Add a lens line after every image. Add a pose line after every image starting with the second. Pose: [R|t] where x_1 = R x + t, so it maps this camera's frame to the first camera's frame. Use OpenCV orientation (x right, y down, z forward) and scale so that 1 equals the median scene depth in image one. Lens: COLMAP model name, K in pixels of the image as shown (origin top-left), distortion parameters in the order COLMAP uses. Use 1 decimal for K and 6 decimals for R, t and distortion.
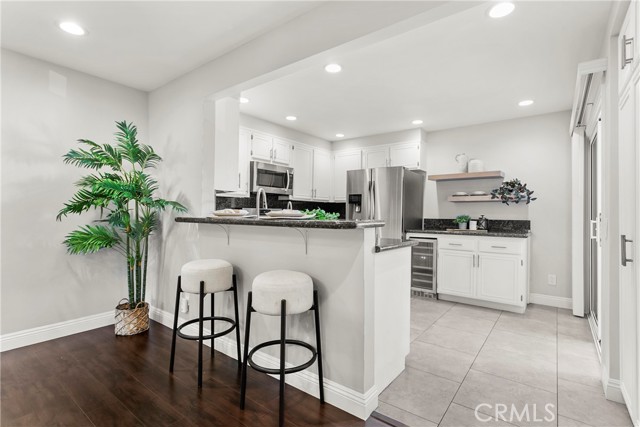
lens RADIAL K [[307.4, 0, 320.6], [0, 307.4, 210.2], [0, 0, 1]] dist [0.007258, -0.000547]
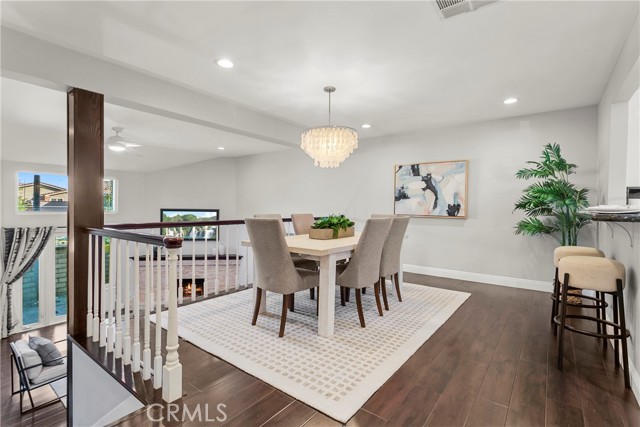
lens RADIAL K [[307.4, 0, 323.2], [0, 307.4, 212.2], [0, 0, 1]] dist [0.007258, -0.000547]
pose [[0.027391, 0.009186, -0.999583, 0.751458], [-0.000905, 0.999958, 0.009165, 0.009451], [0.999624, 0.000654, 0.027398, -0.060624]]
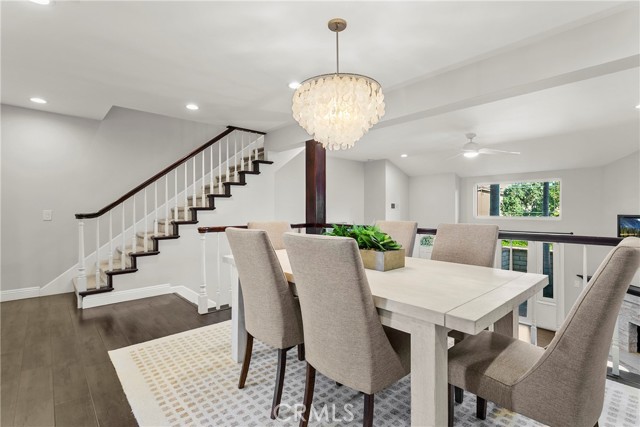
lens RADIAL K [[307.4, 0, 323.2], [0, 307.4, 212.4], [0, 0, 1]] dist [0.007258, -0.000547]
pose [[-0.985507, -0.008093, 0.169439, -0.671168], [-0.009024, 0.999948, -0.004723, 0.008616], [-0.169392, -0.006183, -0.985529, 0.824521]]
